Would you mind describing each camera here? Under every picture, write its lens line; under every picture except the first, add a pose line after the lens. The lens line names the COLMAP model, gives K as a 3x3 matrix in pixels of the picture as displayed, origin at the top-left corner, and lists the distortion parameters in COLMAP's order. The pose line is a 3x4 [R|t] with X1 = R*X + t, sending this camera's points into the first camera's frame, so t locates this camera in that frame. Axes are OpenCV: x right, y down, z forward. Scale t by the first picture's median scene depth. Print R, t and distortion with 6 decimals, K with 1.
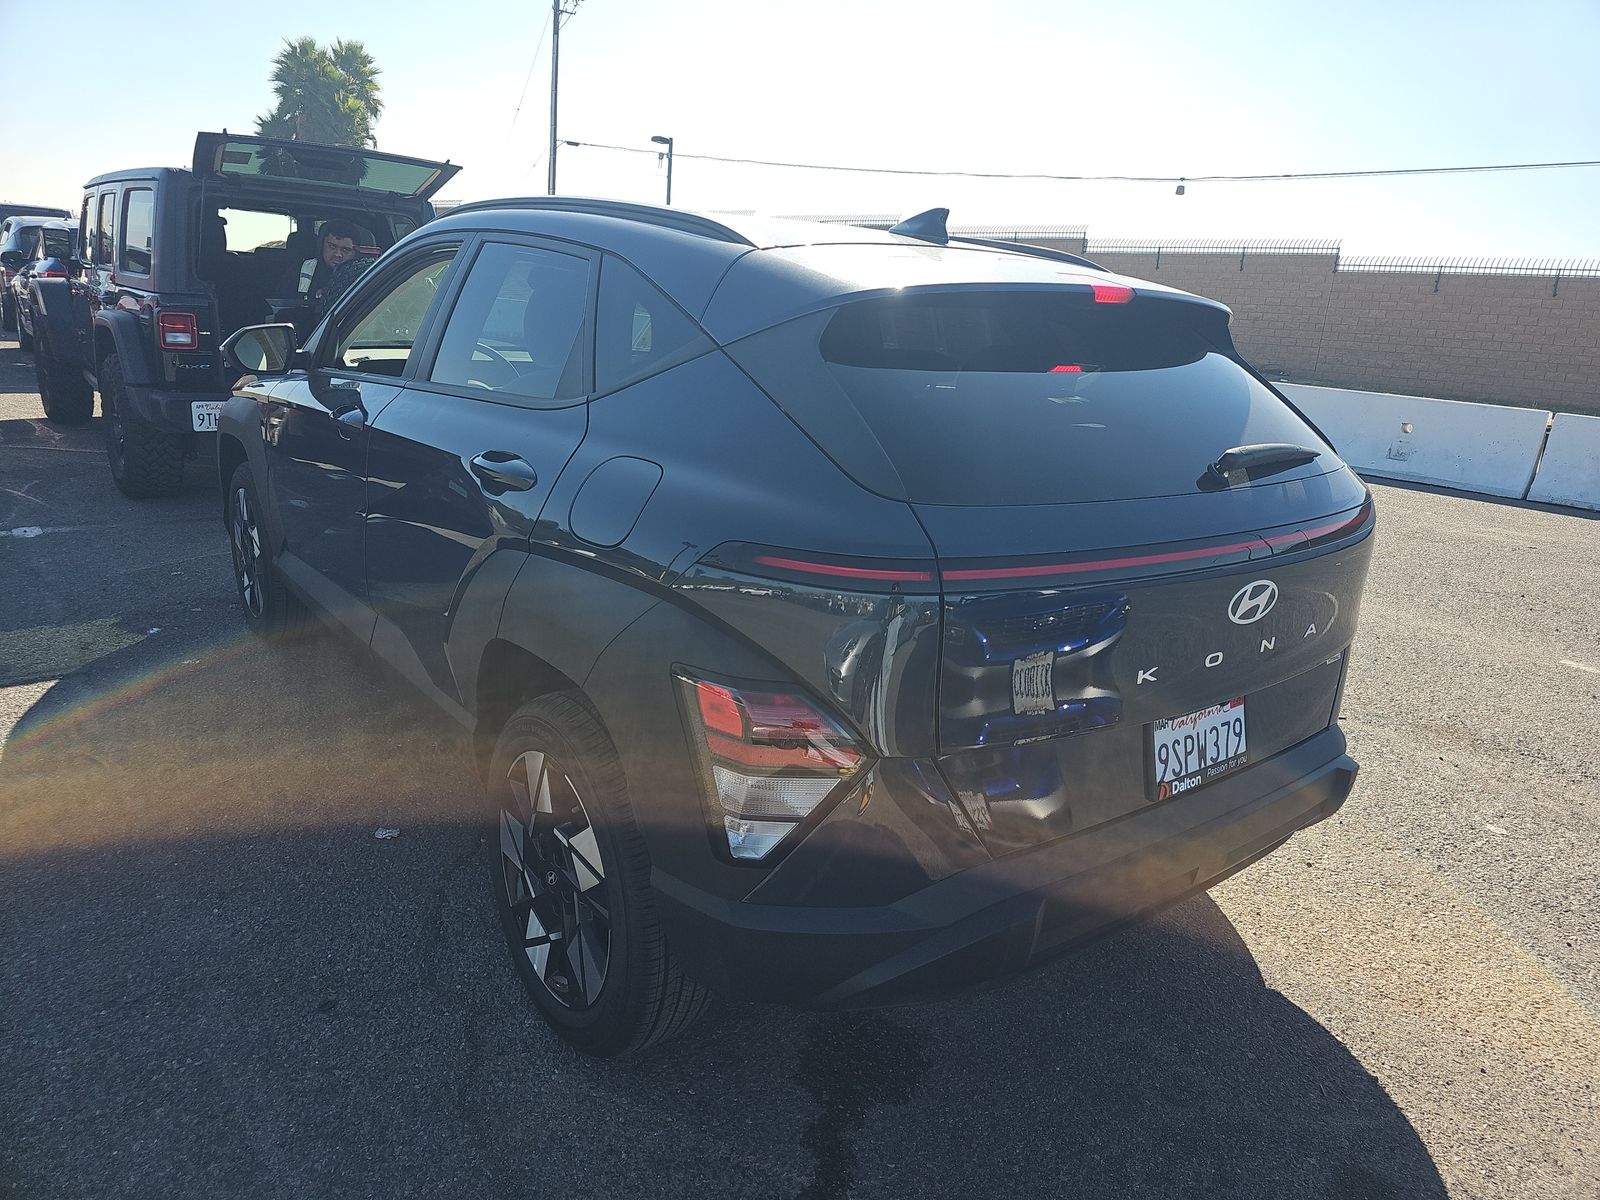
lens RADIAL K [[1063.7, 0, 800.0], [0, 1063.7, 600.0], [0, 0, 1]] dist [0.050564, -0.050215]
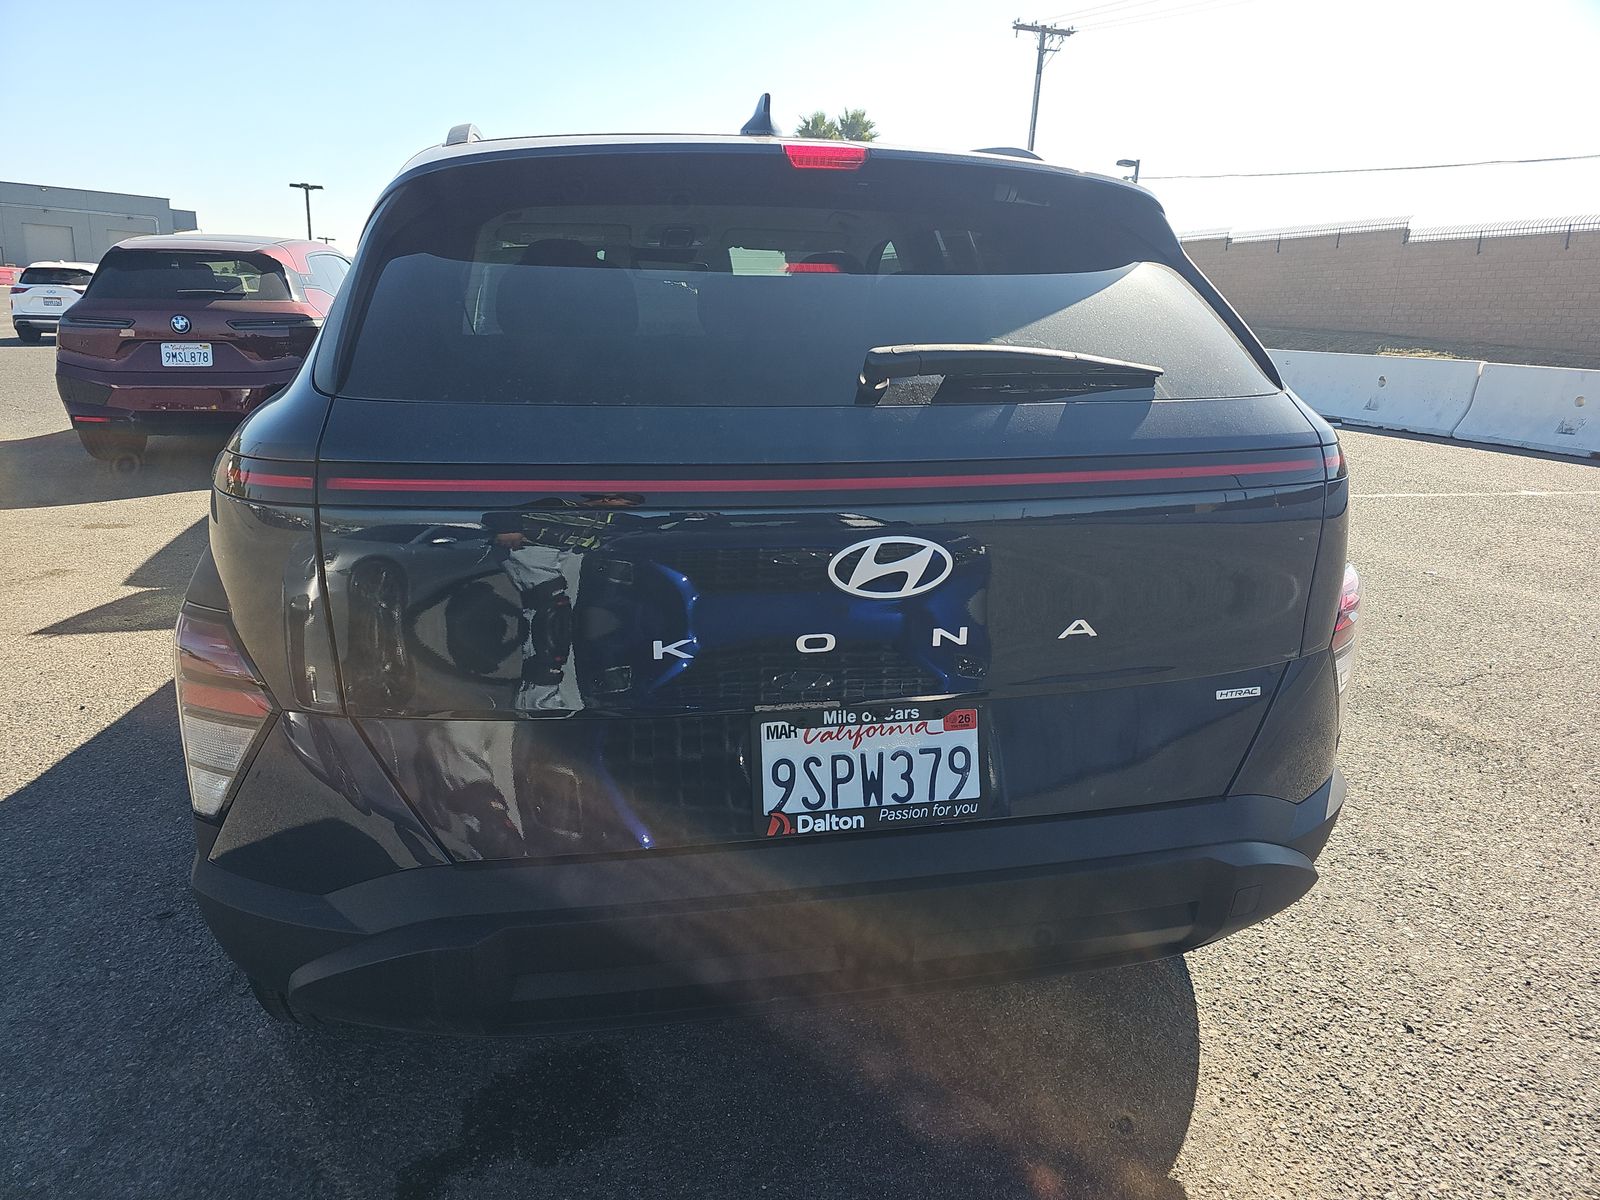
lens RADIAL K [[1063.7, 0, 800.0], [0, 1063.7, 600.0], [0, 0, 1]] dist [0.050564, -0.050215]
pose [[0.895117, 0.066570, -0.440833, 0.636925], [-0.083676, 0.996303, -0.019453, 0.038705], [0.437909, 0.054300, 0.897378, 0.339941]]
